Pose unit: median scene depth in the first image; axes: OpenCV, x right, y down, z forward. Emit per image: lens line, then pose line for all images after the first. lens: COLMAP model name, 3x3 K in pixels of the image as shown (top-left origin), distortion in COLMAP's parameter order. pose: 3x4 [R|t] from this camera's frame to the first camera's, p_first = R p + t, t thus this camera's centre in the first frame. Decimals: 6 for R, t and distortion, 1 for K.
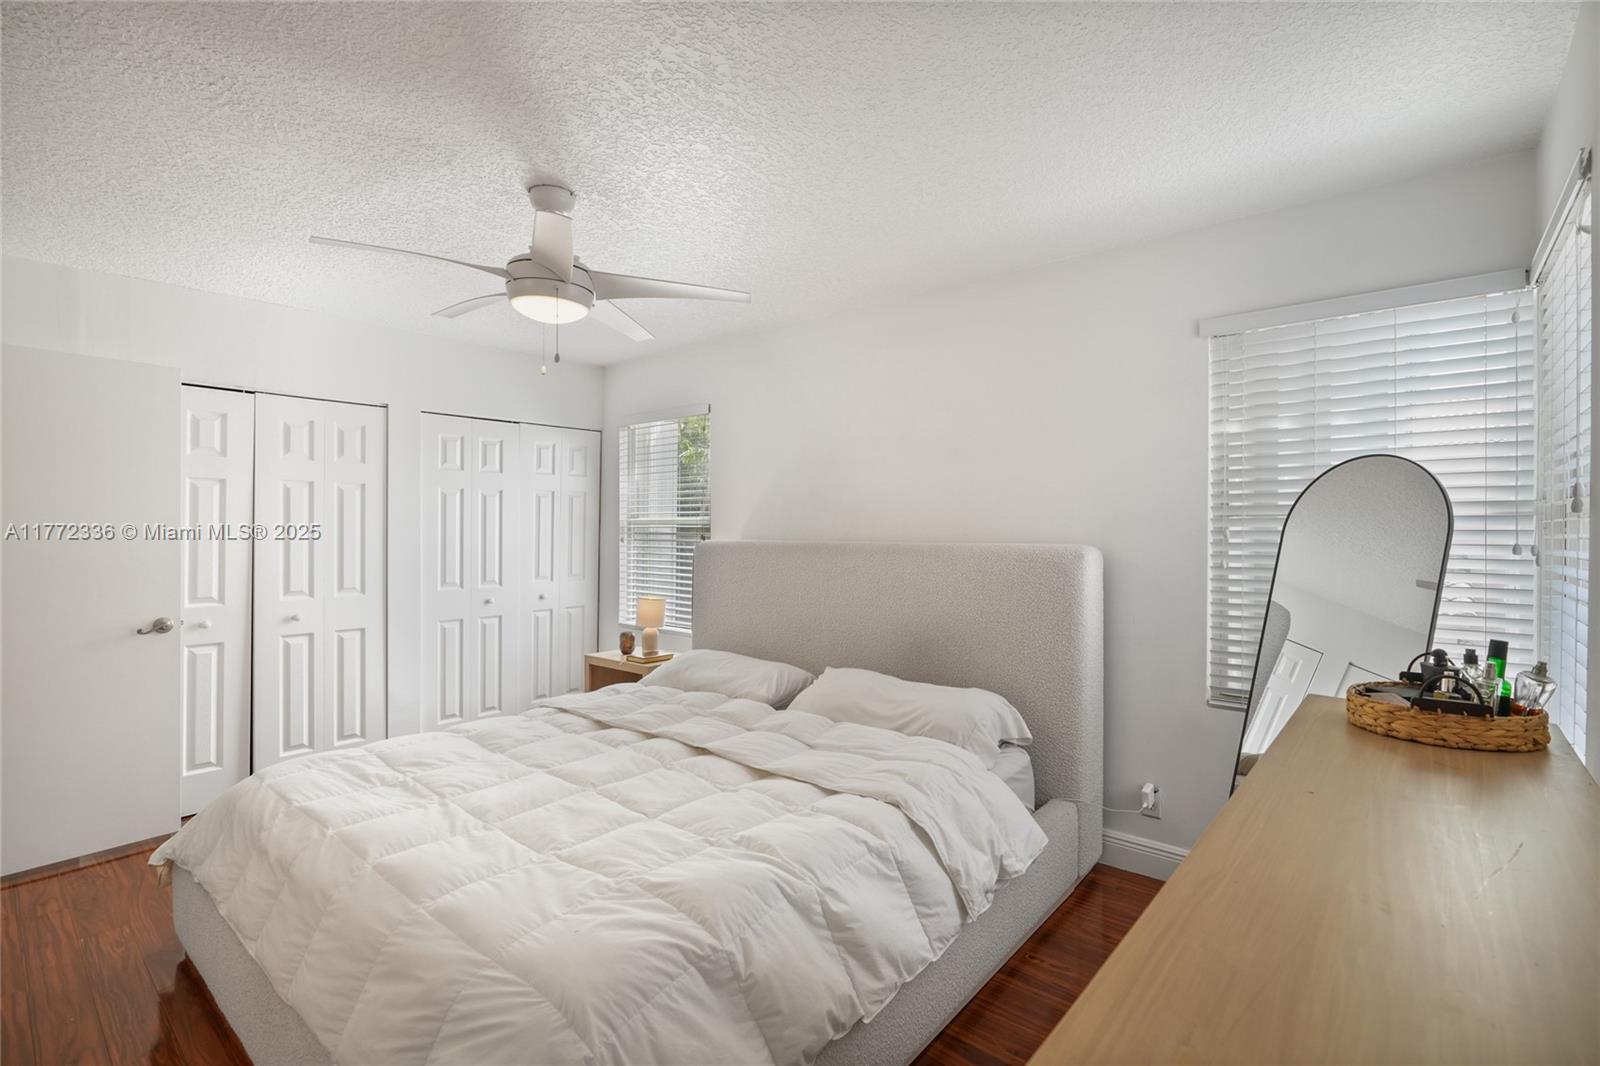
lens RADIAL K [[736.0, 0, 810.2], [0, 736.0, 530.3], [0, 0, 1]] dist [-0.005034, 0.001808]
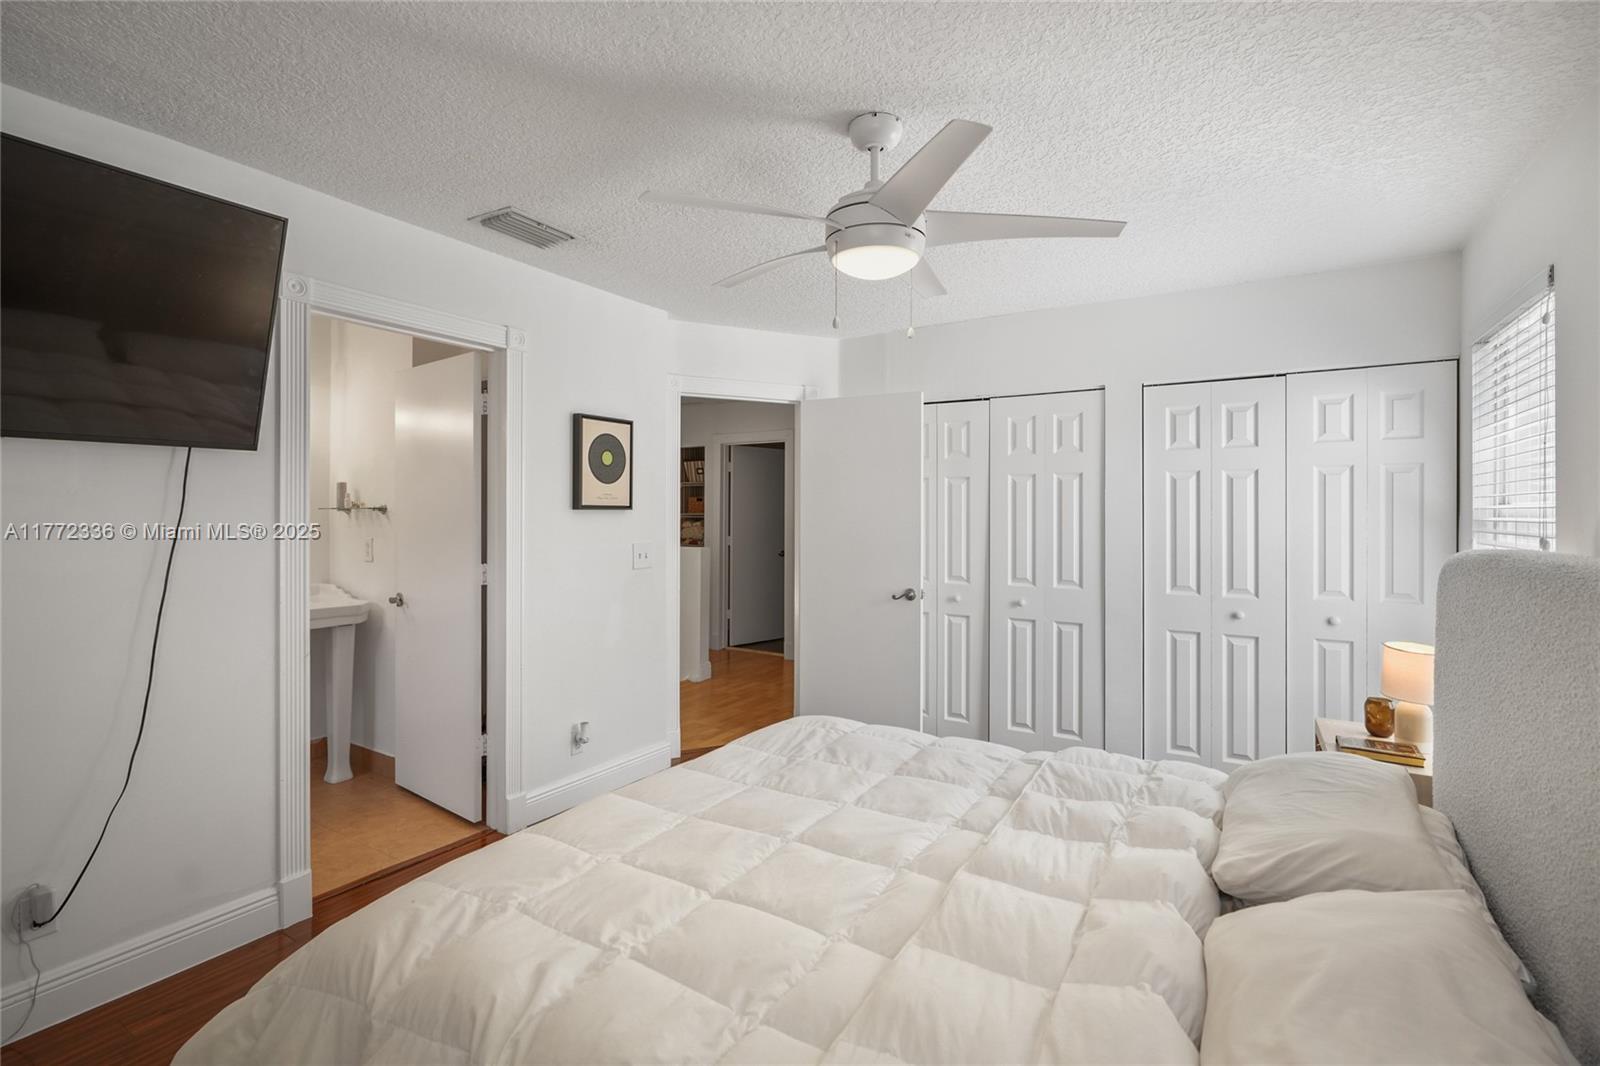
lens RADIAL K [[736.0, 0, 798.2], [0, 736.0, 520.8], [0, 0, 1]] dist [-0.005034, 0.001808]
pose [[0.142346, 0.011391, -0.989751, 0.296273], [-0.004847, 0.999930, 0.010811, -0.010366], [0.989805, 0.003258, 0.142391, 0.504119]]
